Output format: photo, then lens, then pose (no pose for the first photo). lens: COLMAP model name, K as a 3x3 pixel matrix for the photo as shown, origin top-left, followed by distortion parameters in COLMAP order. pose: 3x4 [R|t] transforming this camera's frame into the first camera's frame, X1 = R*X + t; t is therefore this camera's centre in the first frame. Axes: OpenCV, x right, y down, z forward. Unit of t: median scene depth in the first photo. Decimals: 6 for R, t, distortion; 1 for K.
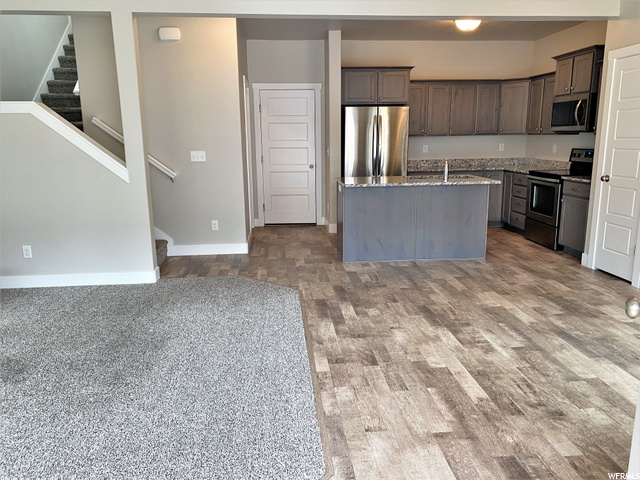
lens RADIAL K [[486.5, 0, 320.0], [0, 486.5, 240.0], [0, 0, 1]] dist [0.075684, -0.095669]
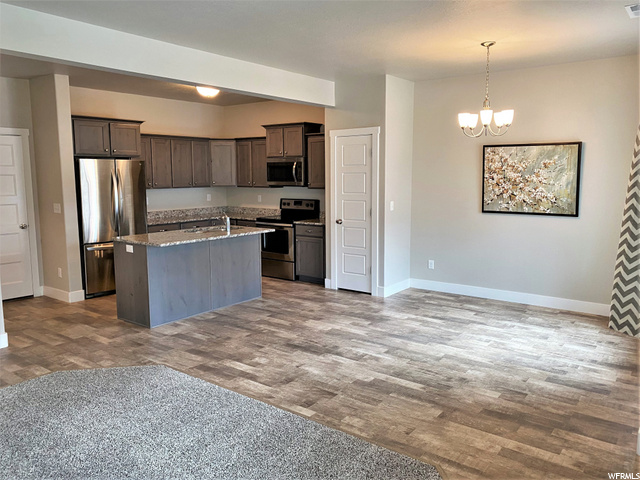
lens RADIAL K [[502.2, 0, 320.0], [0, 502.2, 240.0], [0, 0, 1]] dist [0.081846, -0.109583]
pose [[0.676065, -0.093660, 0.730865, -0.477498], [0.154055, 0.987934, -0.015901, -0.061042], [-0.720558, 0.123344, 0.682336, 0.098469]]
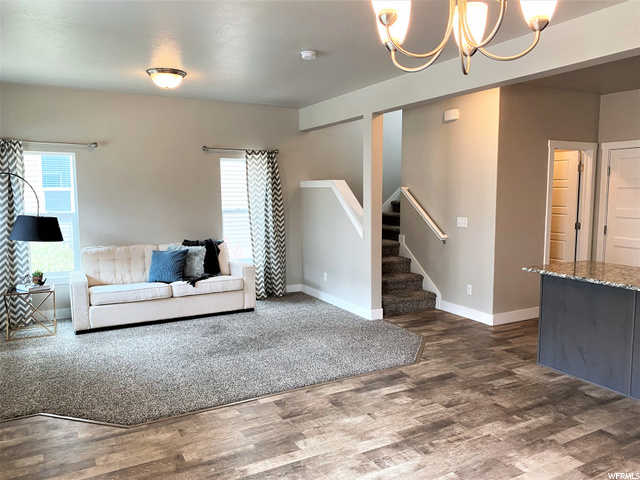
lens RADIAL K [[486.5, 0, 320.0], [0, 486.5, 240.0], [0, 0, 1]] dist [0.075684, -0.095669]
pose [[0.396113, 0.105457, -0.912126, 0.710354], [-0.193910, 0.980586, 0.029162, -0.122832], [0.897493, 0.165319, 0.408872, 0.343124]]
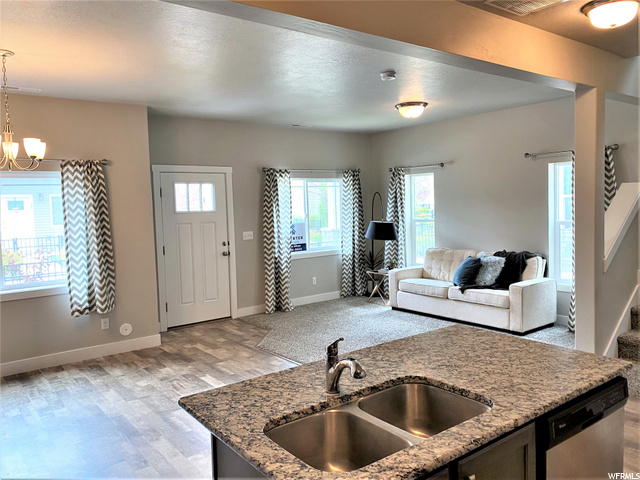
lens RADIAL K [[502.2, 0, 320.0], [0, 502.2, 240.0], [0, 0, 1]] dist [0.081846, -0.109583]
pose [[-0.840187, 0.073970, -0.537229, 0.500445], [-0.075538, 0.965033, 0.251010, -0.348065], [0.537010, 0.251477, -0.805220, 1.398736]]
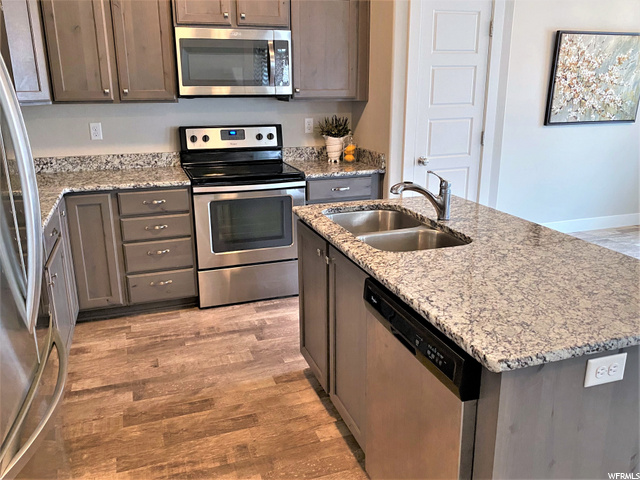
lens RADIAL K [[529.7, 0, 320.0], [0, 529.7, 240.0], [0, 0, 1]] dist [0.007737, 0.008205]
pose [[-0.250034, -0.266603, 0.930809, -0.139077], [0.208451, 0.923979, 0.320641, -0.299450], [-0.945532, 0.274199, -0.175452, 1.316413]]
